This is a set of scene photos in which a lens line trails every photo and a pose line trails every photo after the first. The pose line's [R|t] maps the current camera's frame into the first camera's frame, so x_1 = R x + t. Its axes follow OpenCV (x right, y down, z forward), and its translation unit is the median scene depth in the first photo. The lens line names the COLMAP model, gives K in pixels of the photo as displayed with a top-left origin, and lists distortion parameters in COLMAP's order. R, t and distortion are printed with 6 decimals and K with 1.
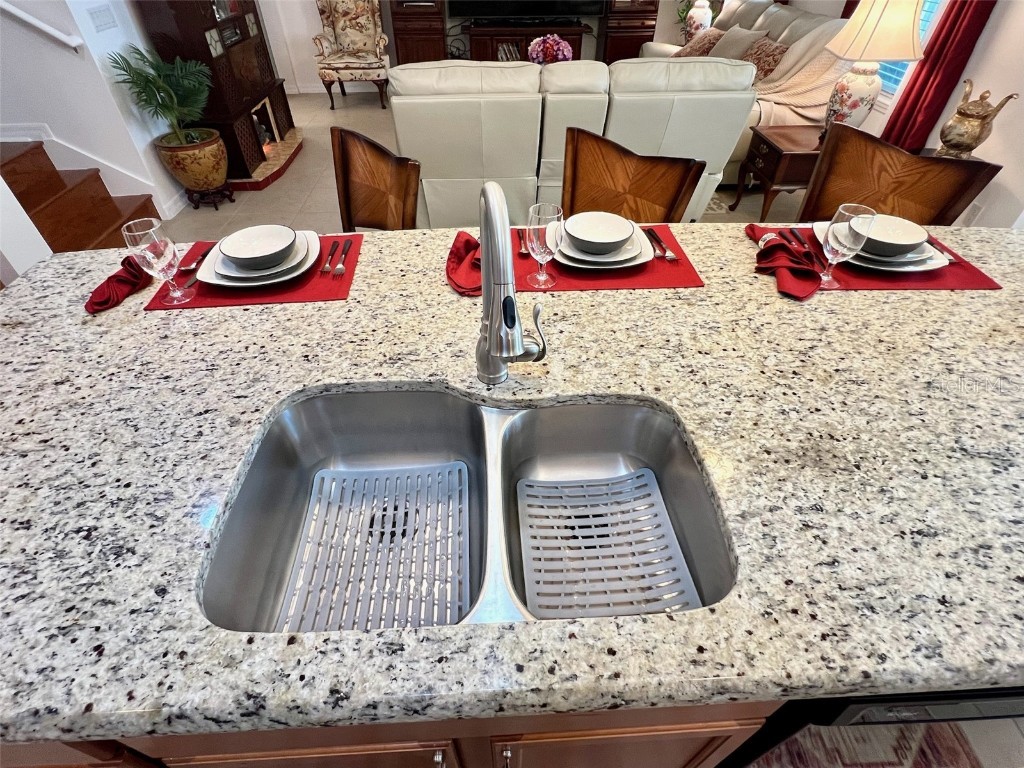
lens RADIAL K [[503.5, 0, 508.7], [0, 503.5, 387.9], [0, 0, 1]] dist [-0.001509, 0.000387]
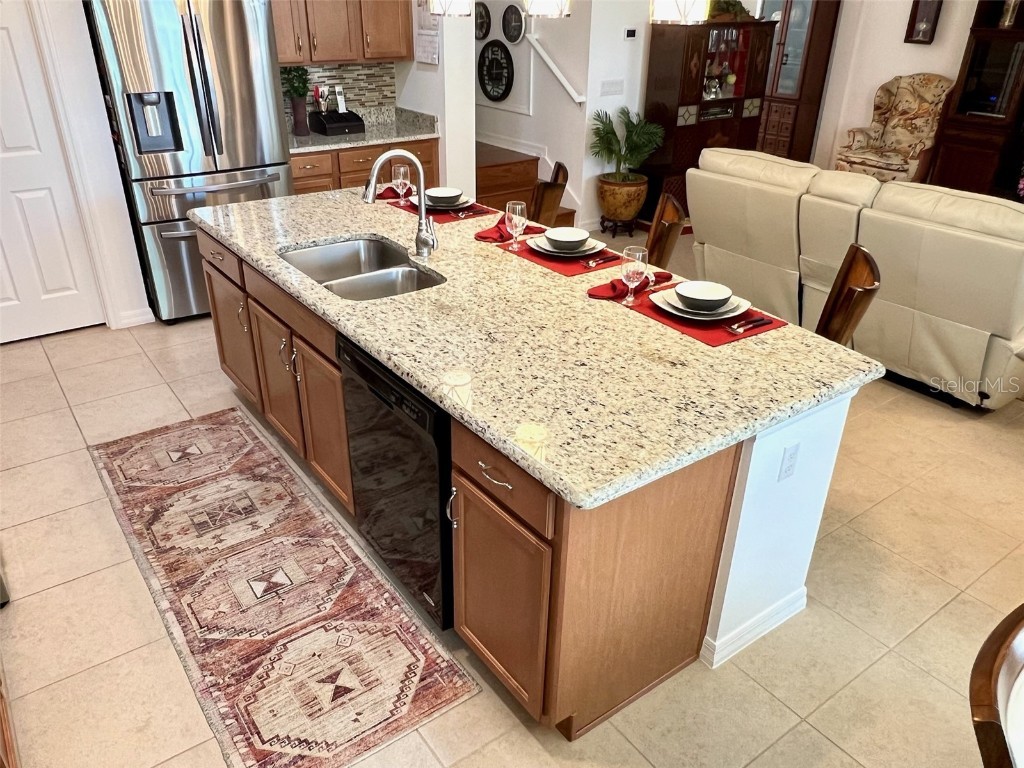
lens RADIAL K [[760.7, 0, 503.1], [0, 760.7, 396.2], [0, 0, 1]] dist [0.003697, -0.006334]
pose [[0.547493, 0.401810, -0.734030, 2.087920], [-0.577827, 0.816009, 0.015700, 0.164171], [0.605283, 0.415547, 0.678936, -0.502871]]
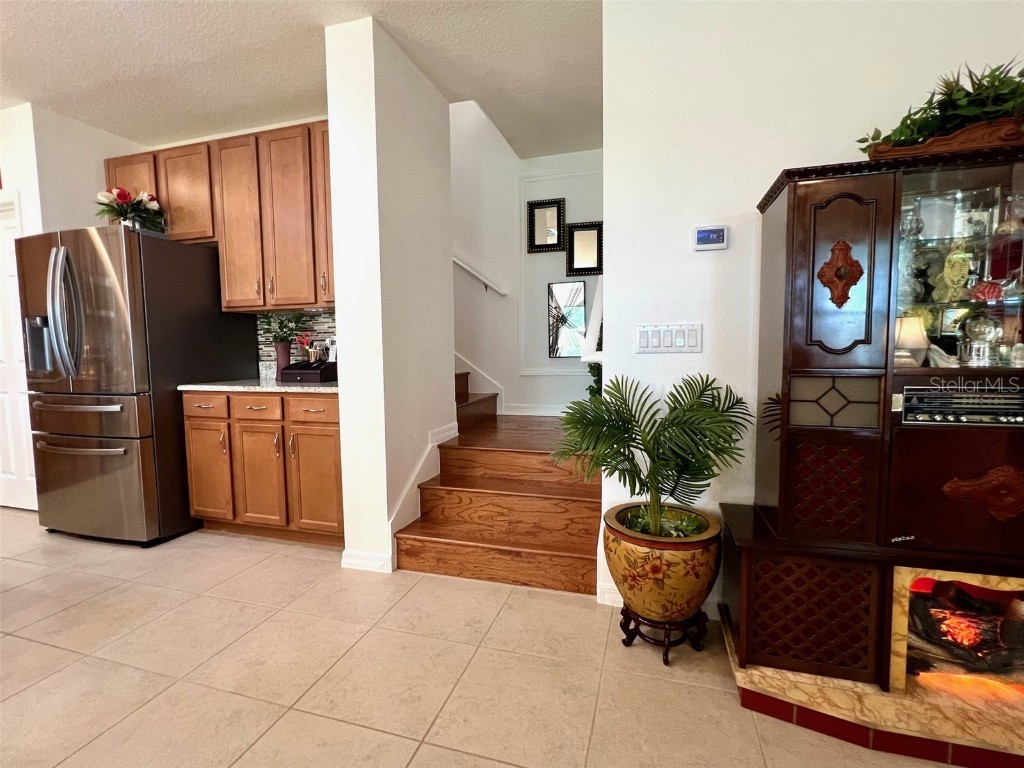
lens RADIAL K [[487.4, 0, 505.8], [0, 487.4, 382.1], [0, 0, 1]] dist [0.000259, 0.002198]
pose [[-0.345300, 0.076418, -0.935376, -0.307058], [-0.629421, 0.720434, 0.291213, -1.852106], [0.696130, 0.689301, -0.200666, 2.527930]]
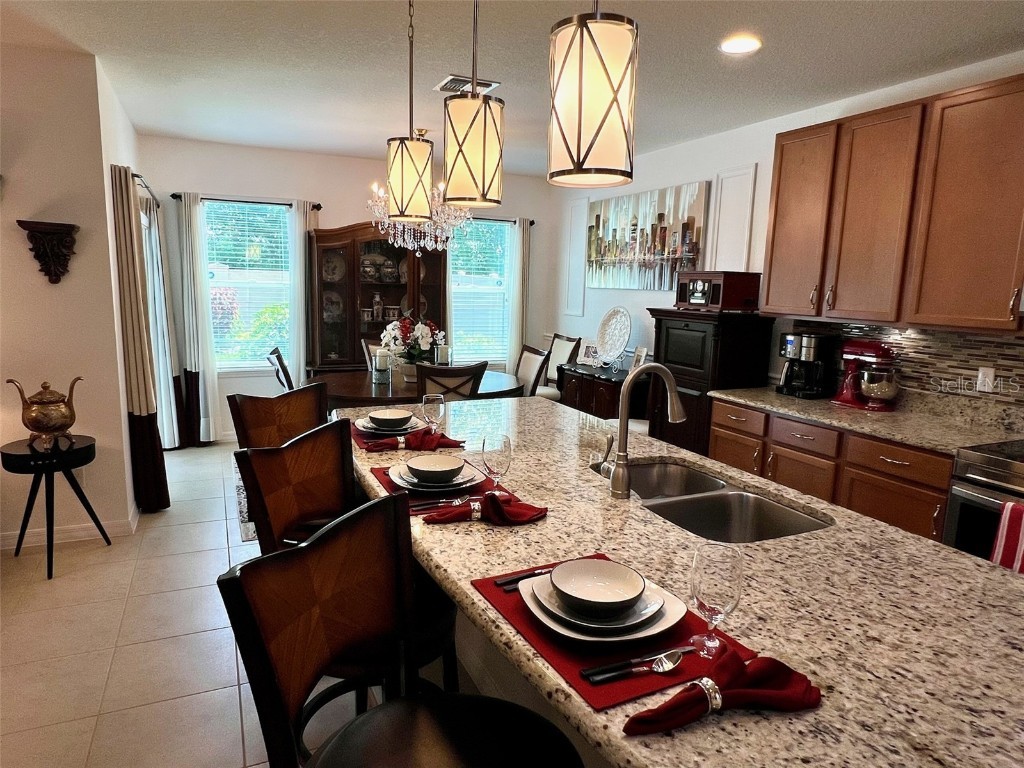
lens RADIAL K [[641.4, 0, 507.4], [0, 641.4, 390.8], [0, 0, 1]] dist [0.000421, -0.000920]
pose [[-0.375028, -0.162419, 0.912674, -1.319785], [0.611191, 0.696918, 0.375168, -0.963283], [-0.696994, 0.698516, -0.162095, 1.078074]]
